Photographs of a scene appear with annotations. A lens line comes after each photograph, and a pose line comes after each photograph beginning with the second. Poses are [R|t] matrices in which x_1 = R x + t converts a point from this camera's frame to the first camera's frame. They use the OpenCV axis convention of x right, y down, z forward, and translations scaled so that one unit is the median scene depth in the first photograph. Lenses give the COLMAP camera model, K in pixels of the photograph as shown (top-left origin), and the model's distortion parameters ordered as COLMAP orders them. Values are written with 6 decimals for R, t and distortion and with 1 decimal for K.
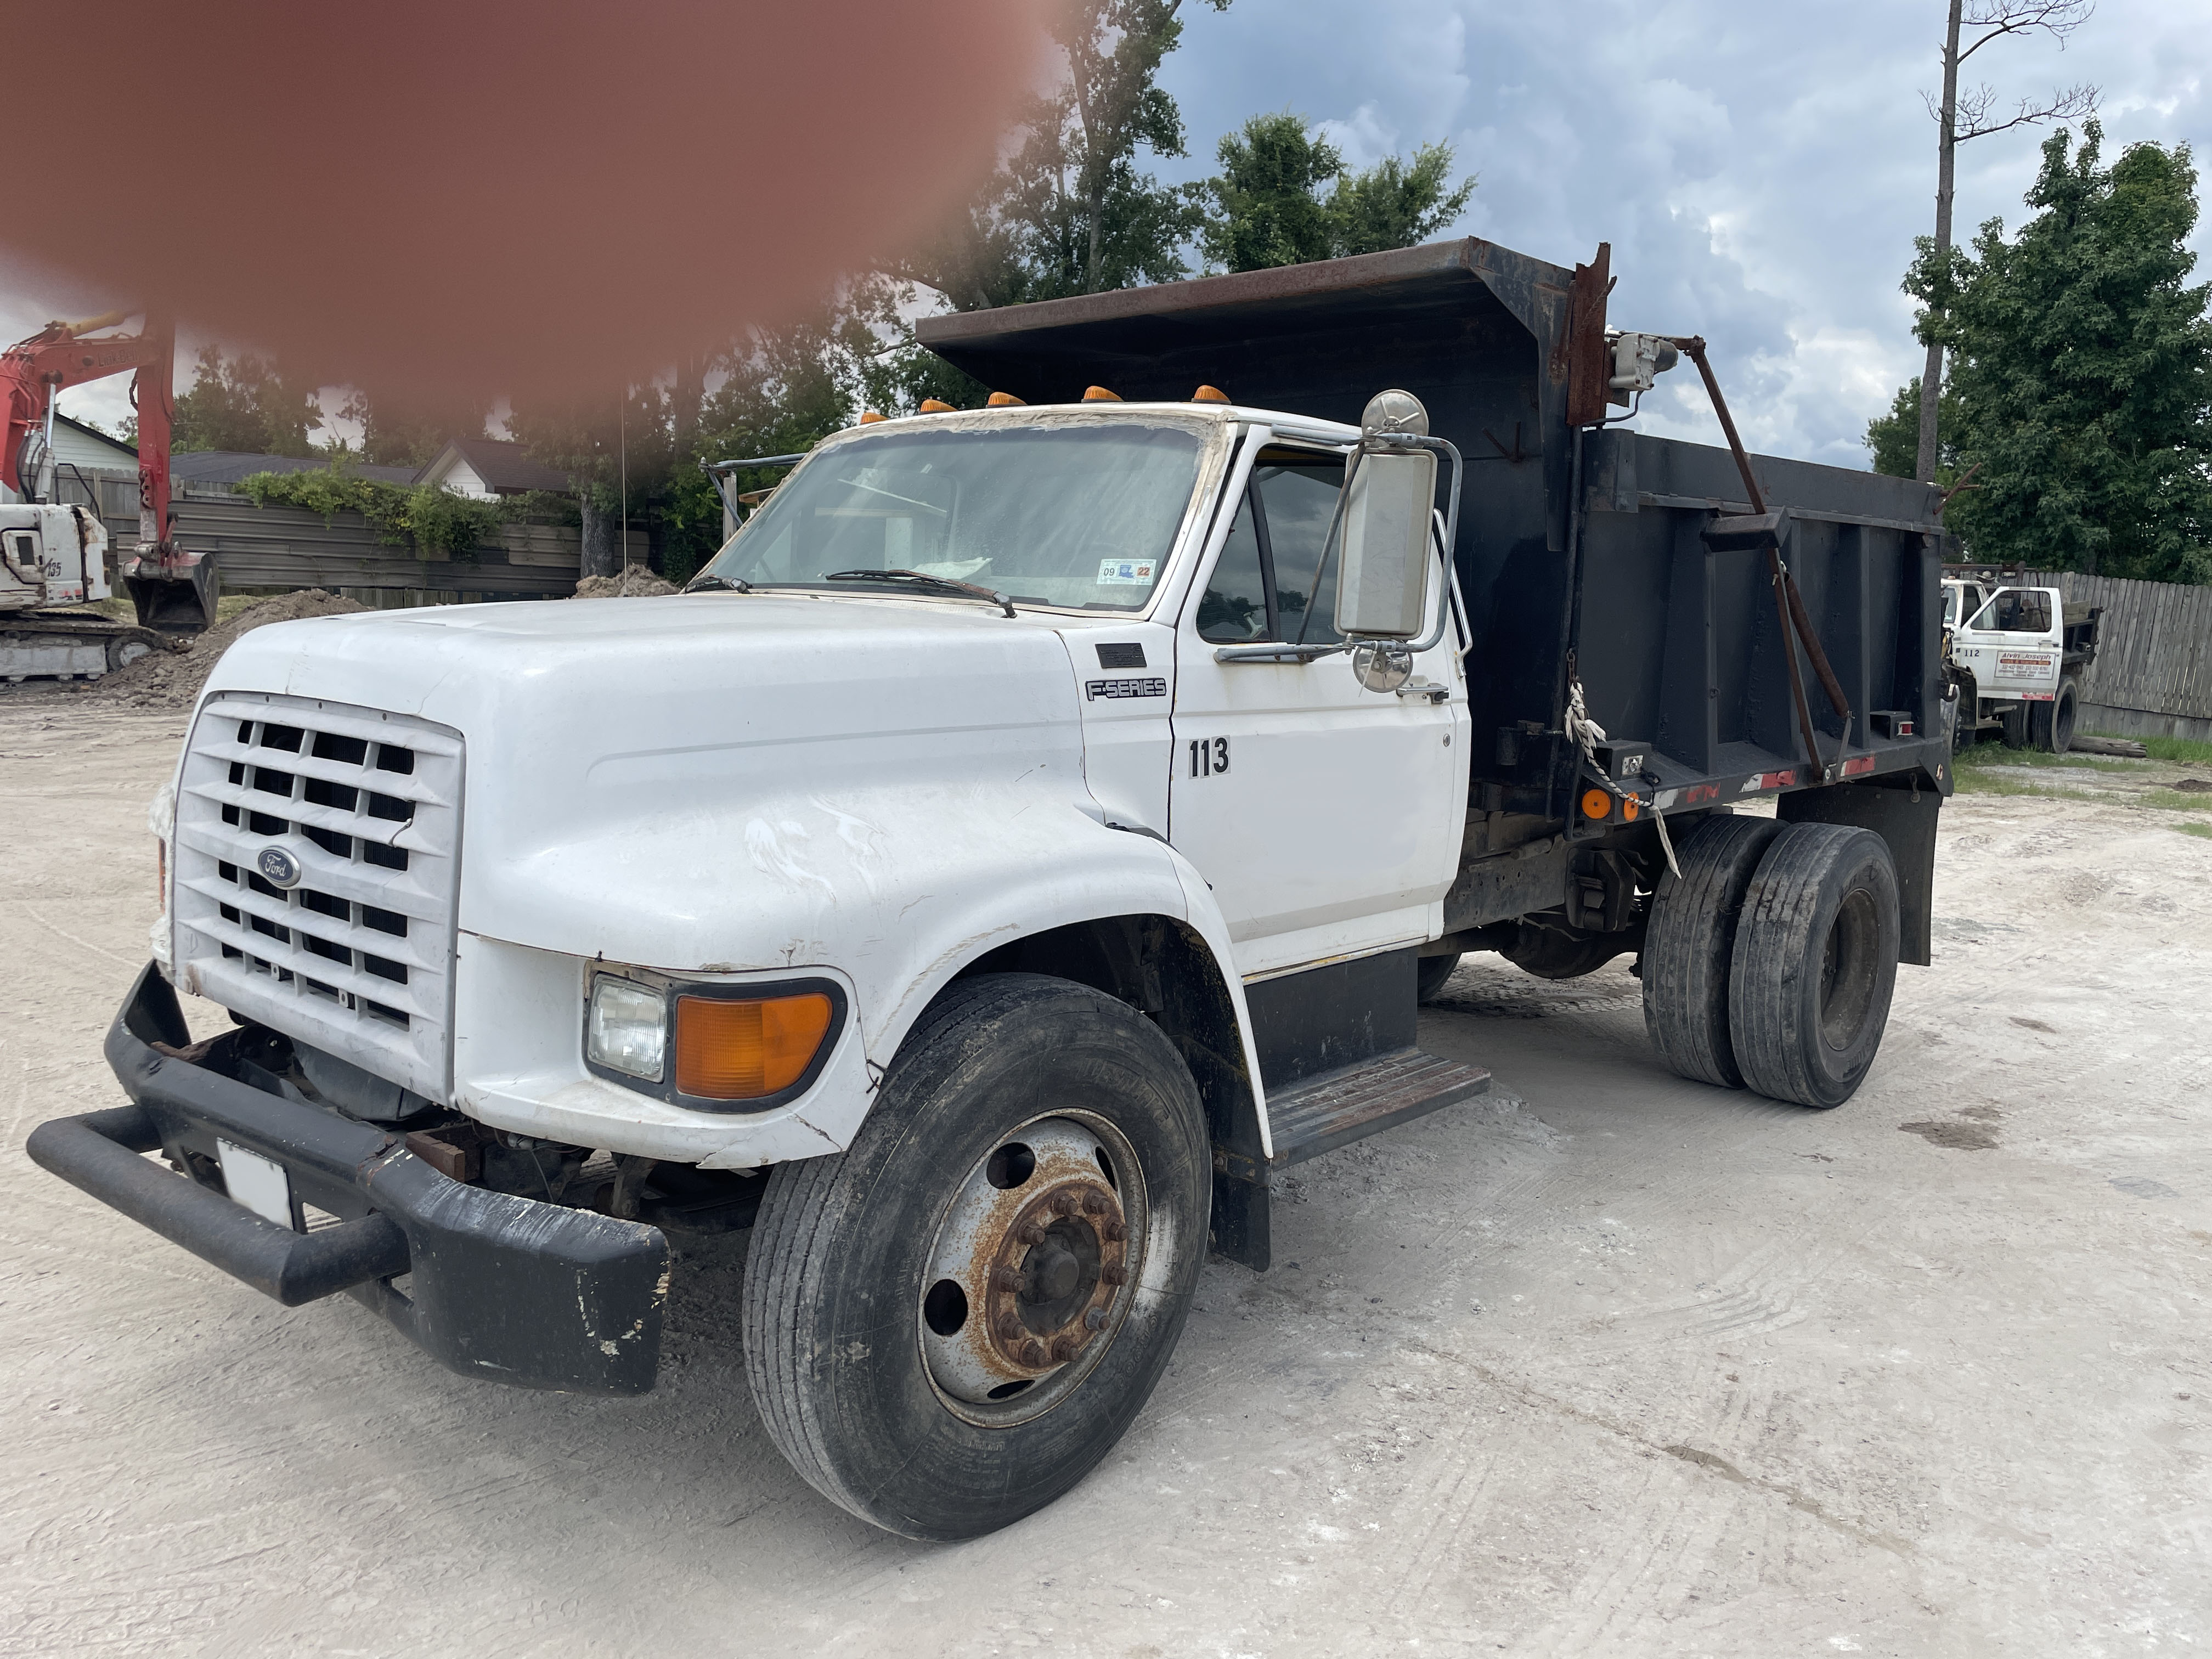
lens RADIAL K [[1676.3, 0, 1110.1], [0, 1676.3, 795.6], [0, 0, 1]] dist [0.082922, -0.110780]
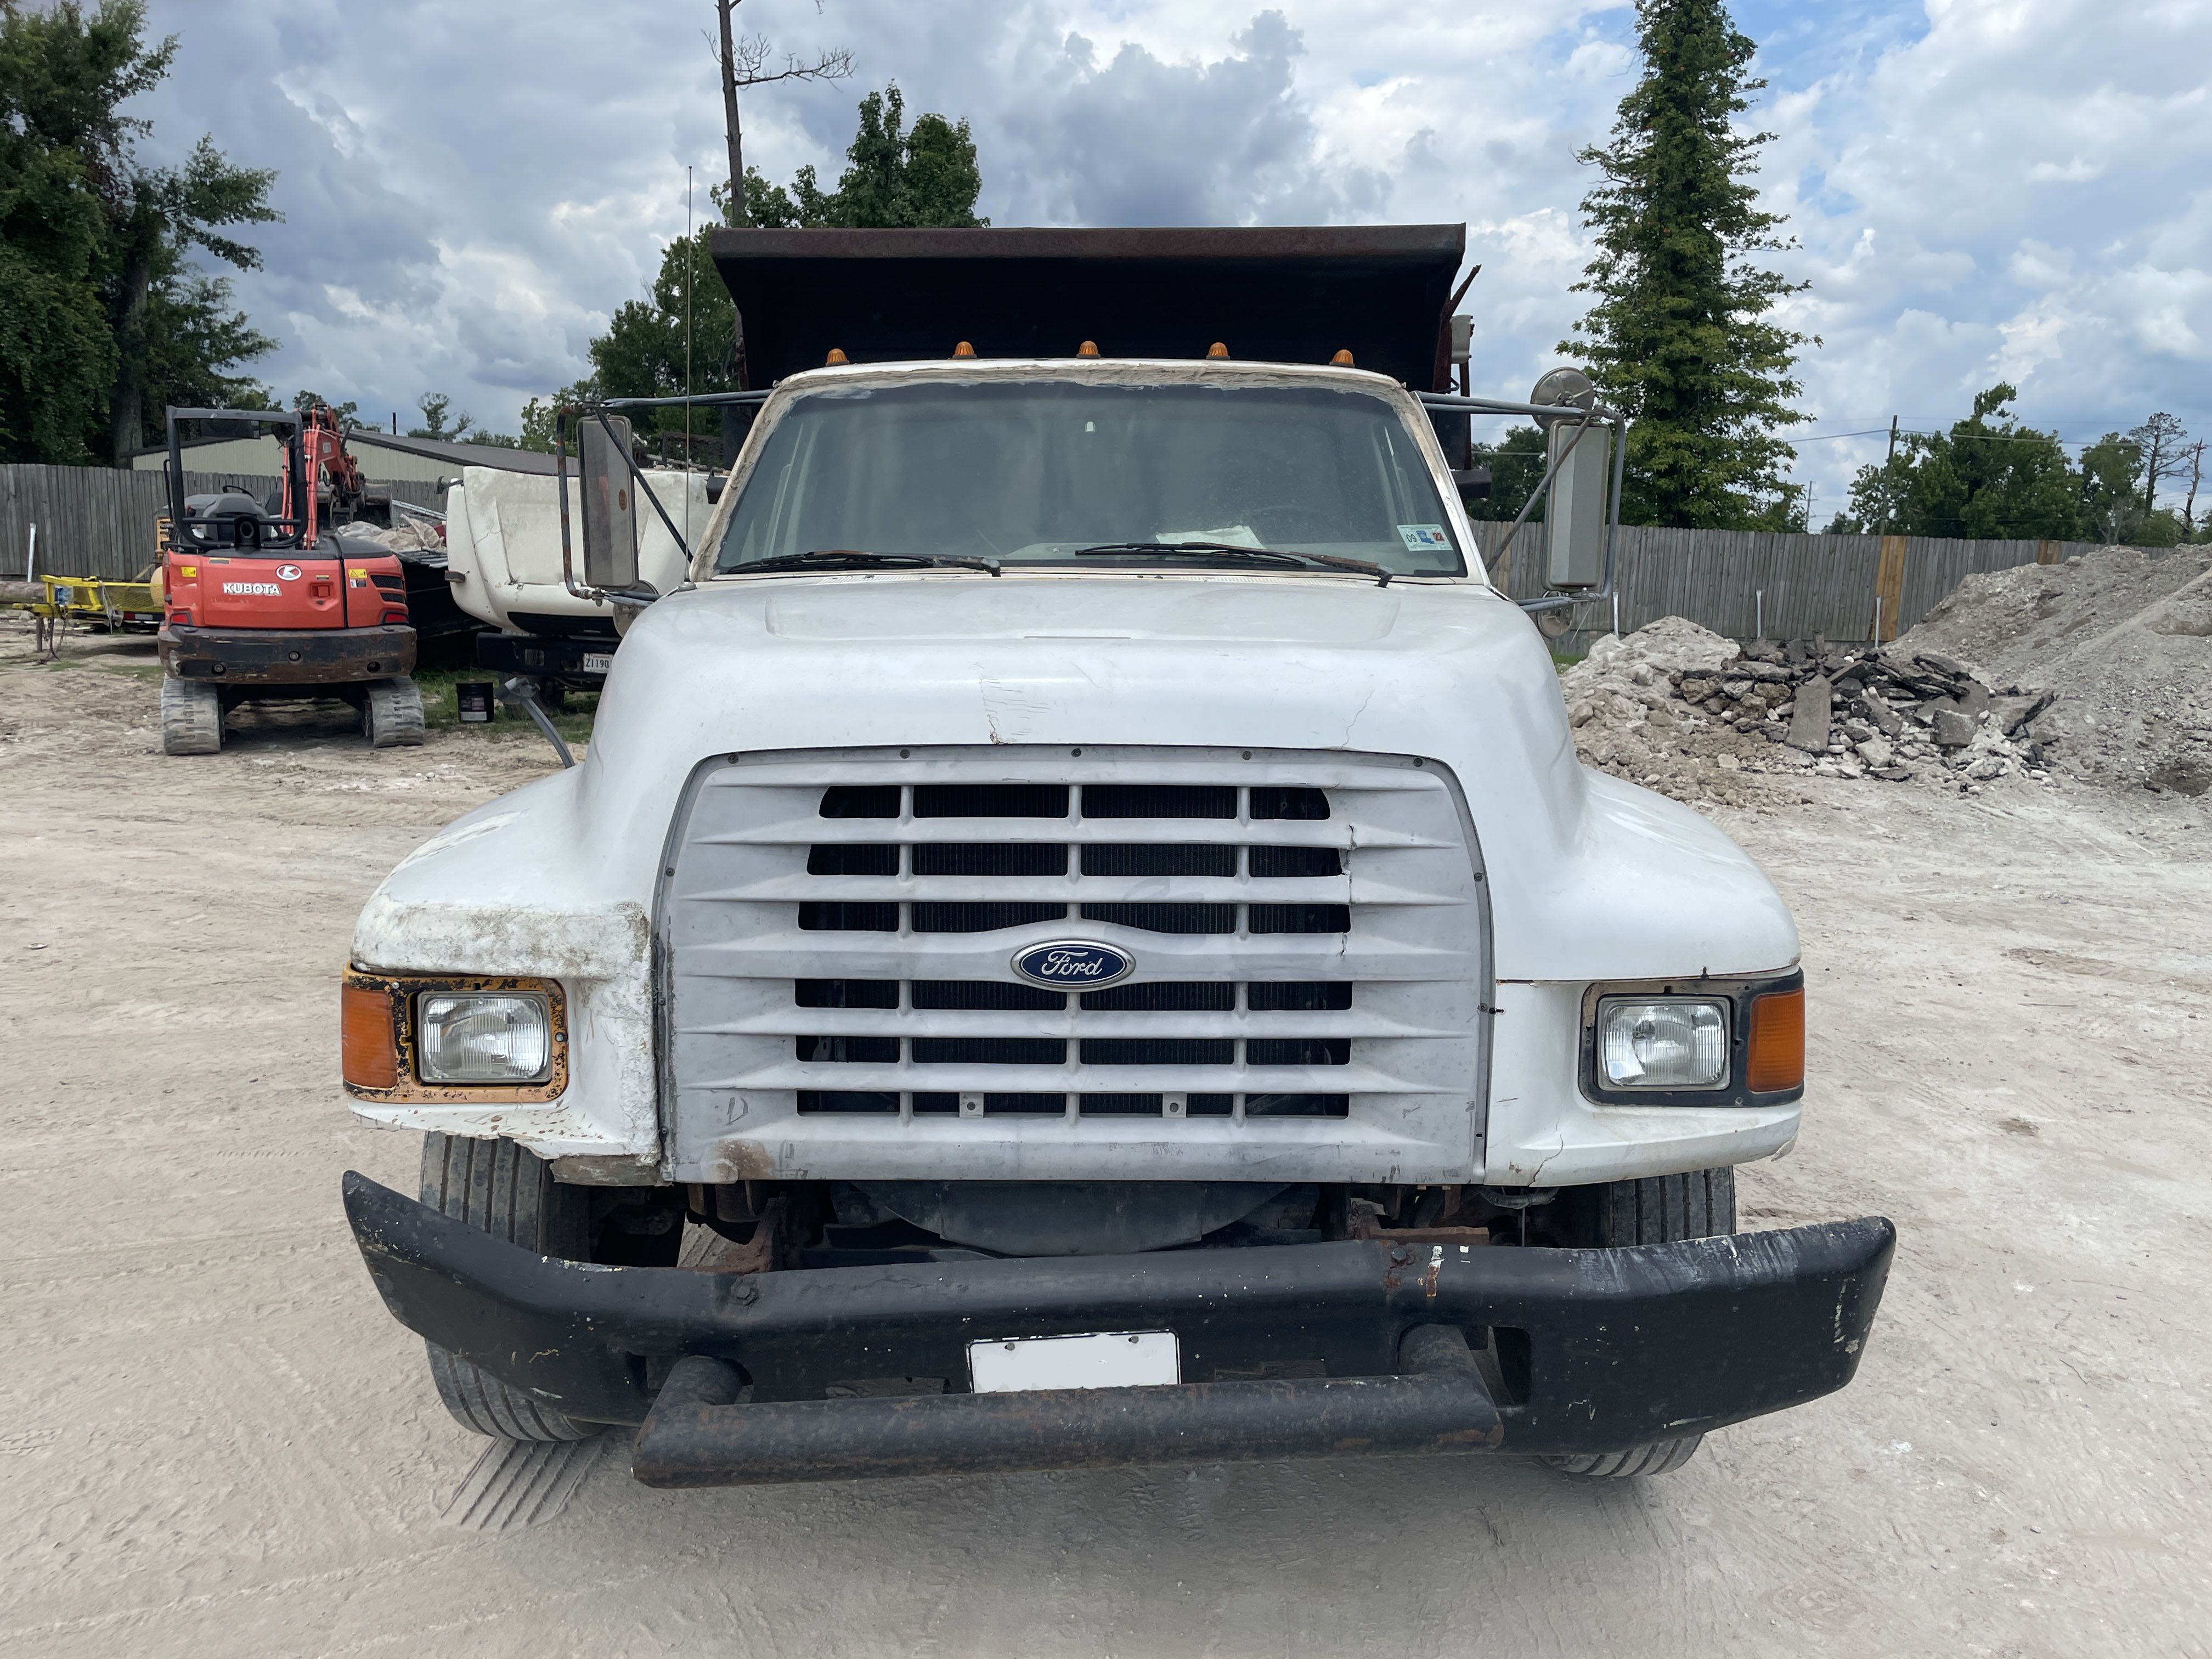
lens RADIAL K [[1676.3, 0, 1110.1], [0, 1676.3, 795.6], [0, 0, 1]] dist [0.082922, -0.110780]
pose [[0.747999, -0.128436, 0.651154, -0.641726], [0.095739, 0.991716, 0.085632, -0.065356], [-0.656758, -0.001712, 0.754099, 0.274246]]
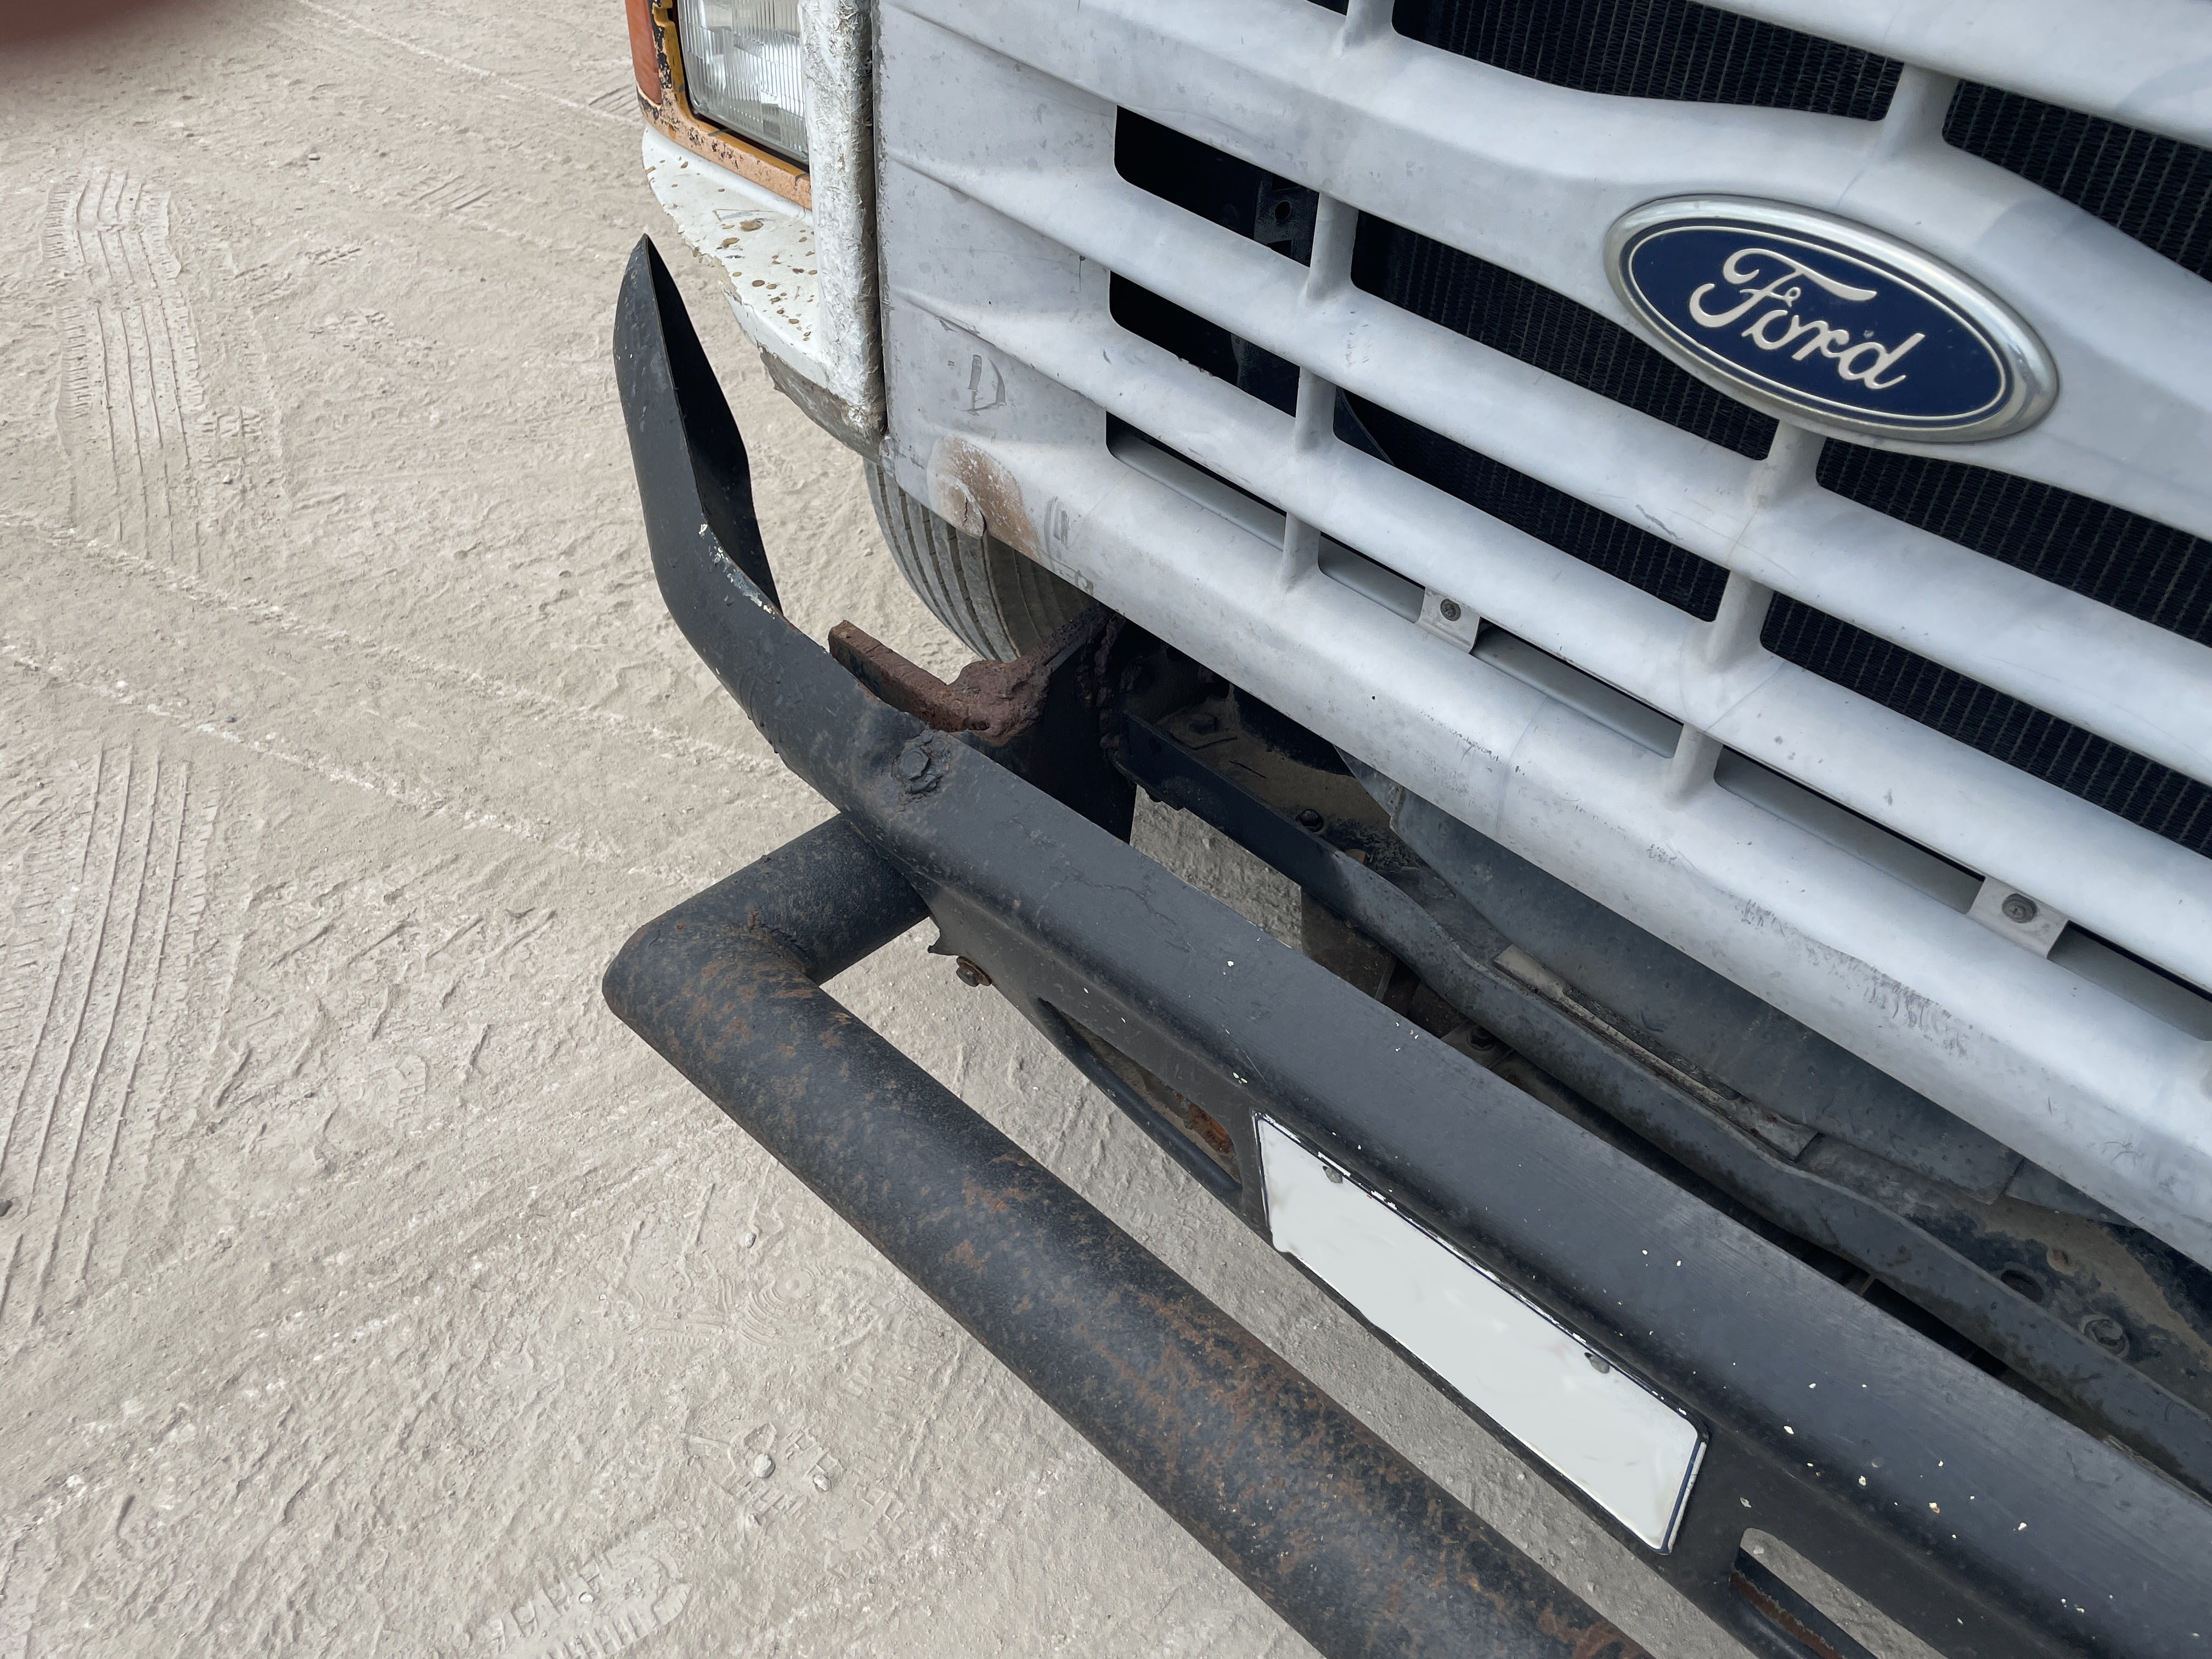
lens RADIAL K [[1692.7, 0, 1109.5], [0, 1692.7, 813.3], [0, 0, 1]] dist [0.079507, -0.114188]
pose [[0.998317, 0.039603, -0.042371, -0.372783], [-0.008438, 0.821974, 0.569463, -0.016038], [0.057381, -0.568147, 0.820924, 0.530643]]
